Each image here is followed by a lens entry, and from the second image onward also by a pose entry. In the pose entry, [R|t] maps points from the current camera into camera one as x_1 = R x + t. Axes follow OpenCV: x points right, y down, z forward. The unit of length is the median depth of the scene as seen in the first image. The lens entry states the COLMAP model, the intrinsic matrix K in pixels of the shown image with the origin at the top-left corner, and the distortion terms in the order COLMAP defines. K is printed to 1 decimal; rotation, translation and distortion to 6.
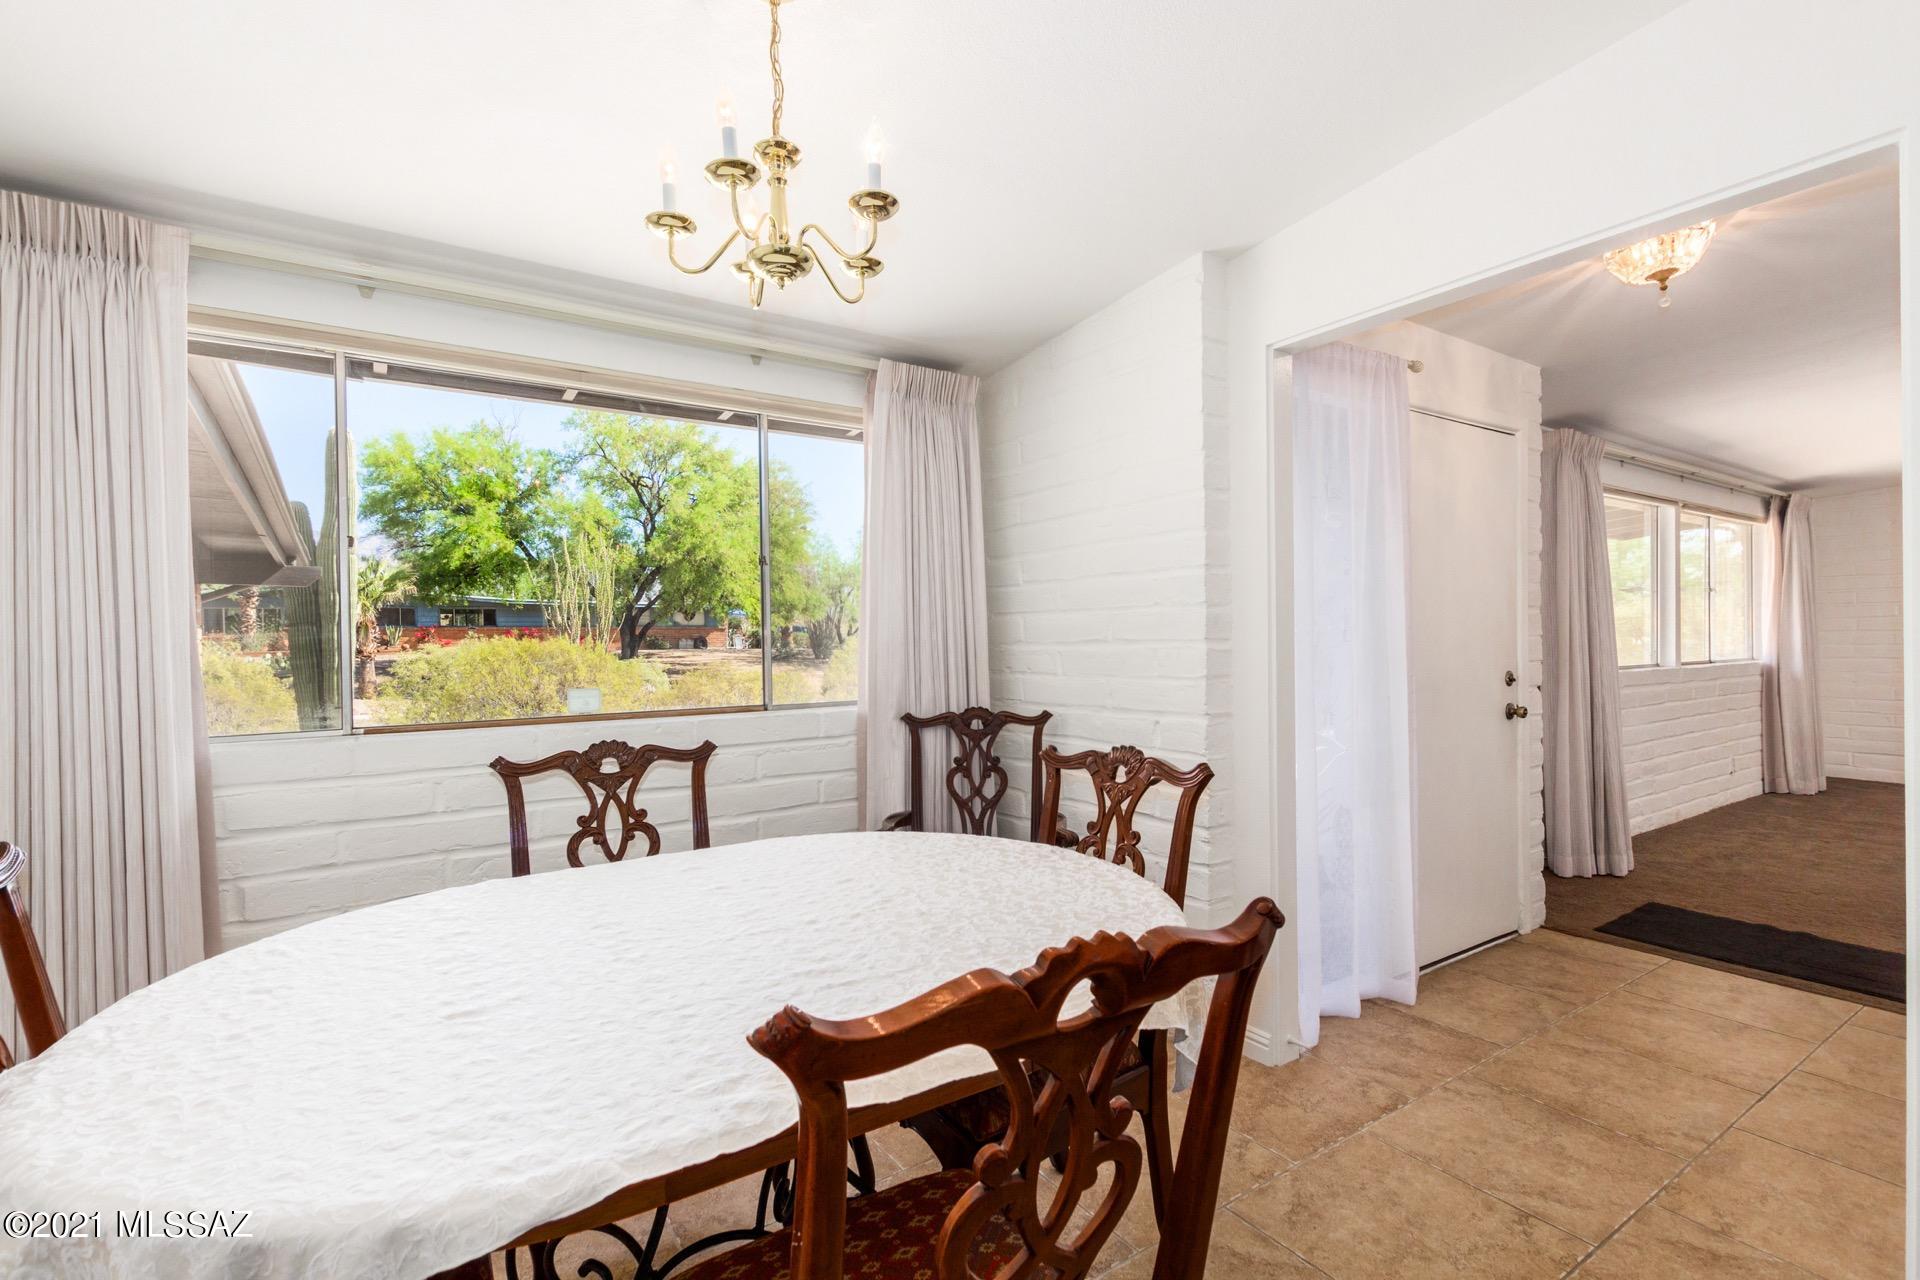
lens RADIAL K [[880.3, 0, 947.4], [0, 880.3, 650.9], [0, 0, 1]] dist [0.003323, -0.000187]
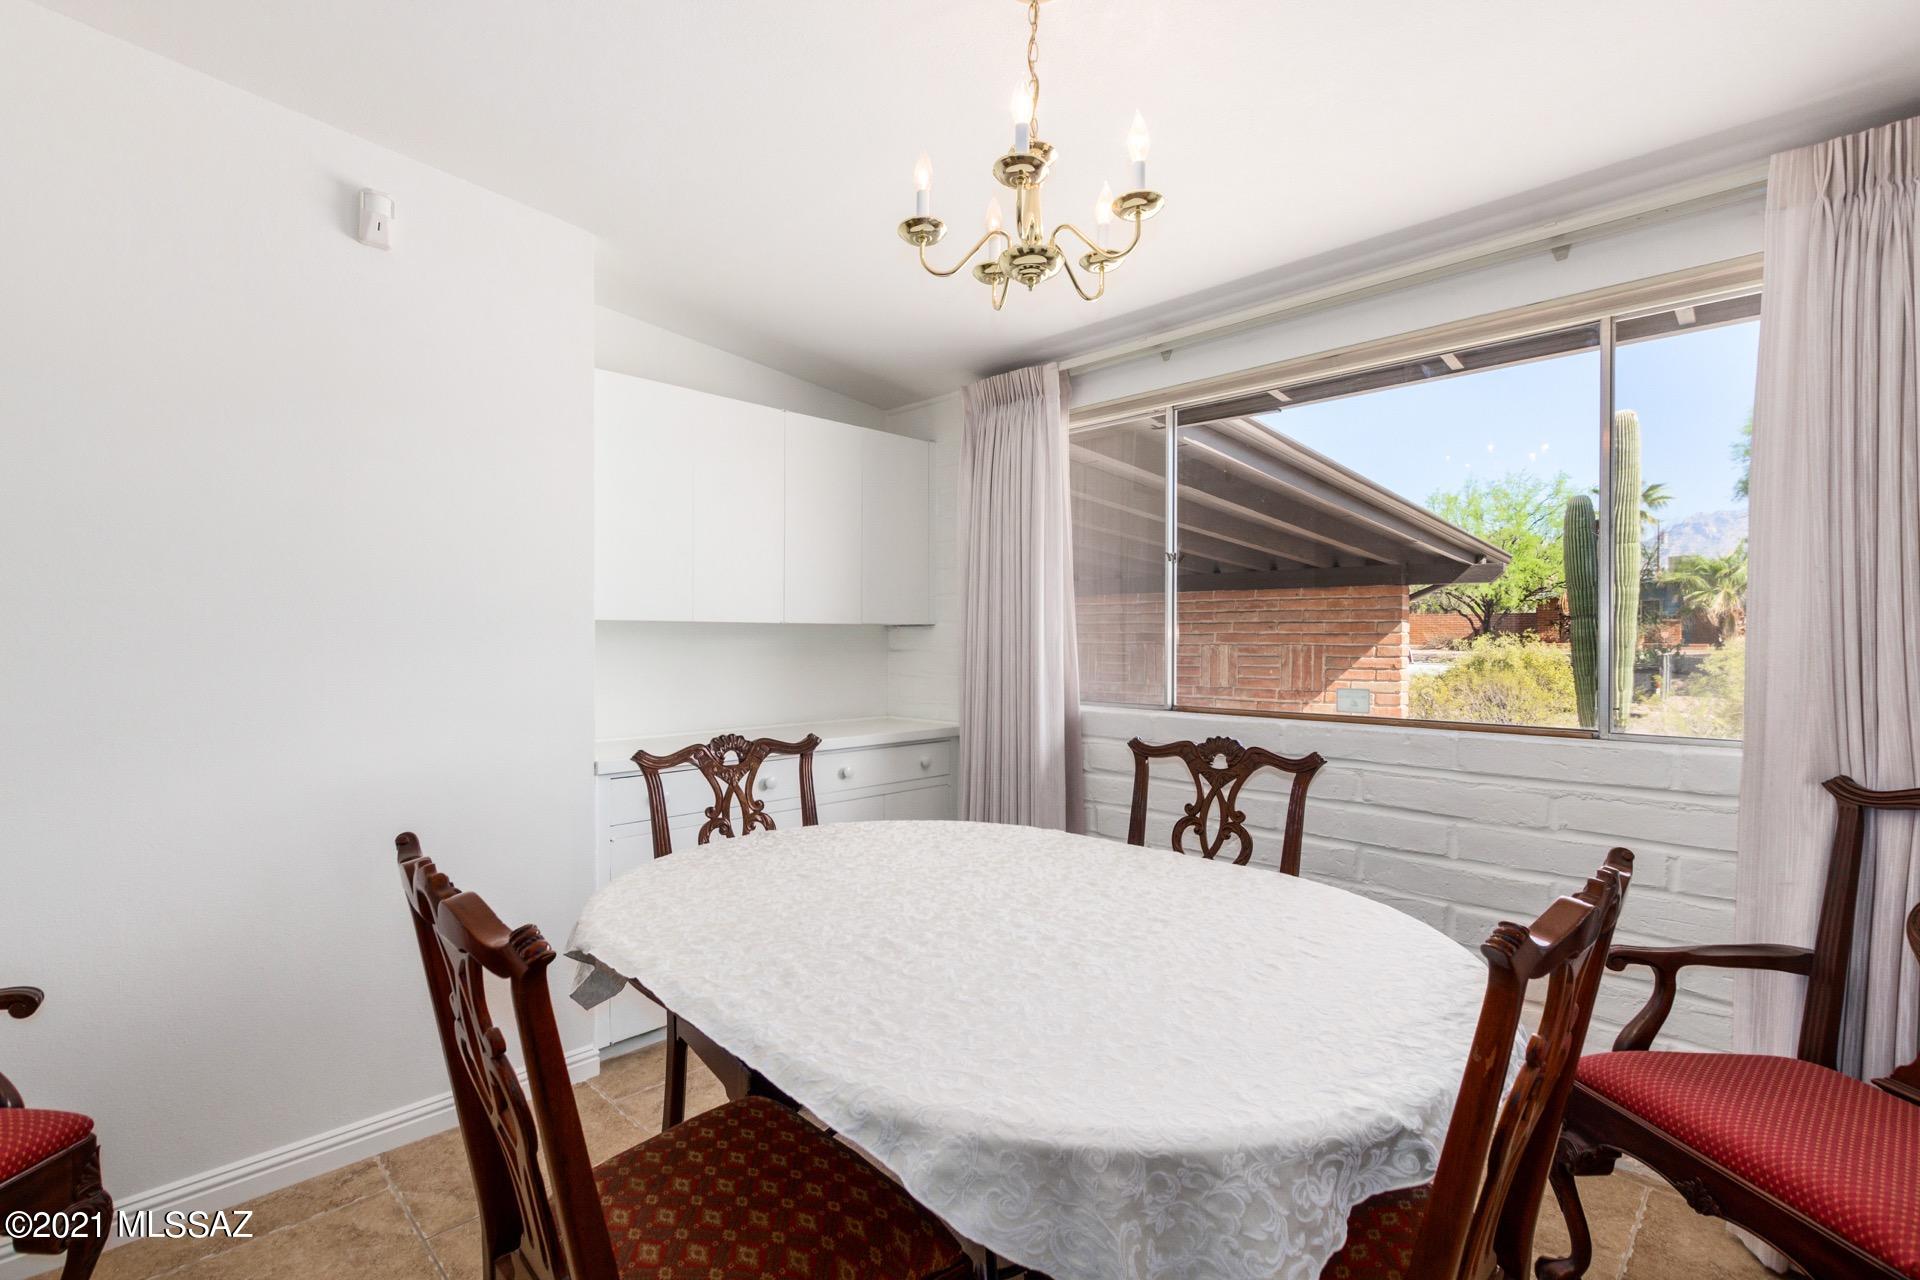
lens RADIAL K [[880.3, 0, 951.1], [0, 880.3, 634.3], [0, 0, 1]] dist [0.003323, -0.000187]
pose [[0.192960, 0.006393, -0.981186, 0.542542], [-0.015918, 0.999868, 0.003384, -0.013498], [0.981077, 0.014966, 0.193036, 0.500344]]
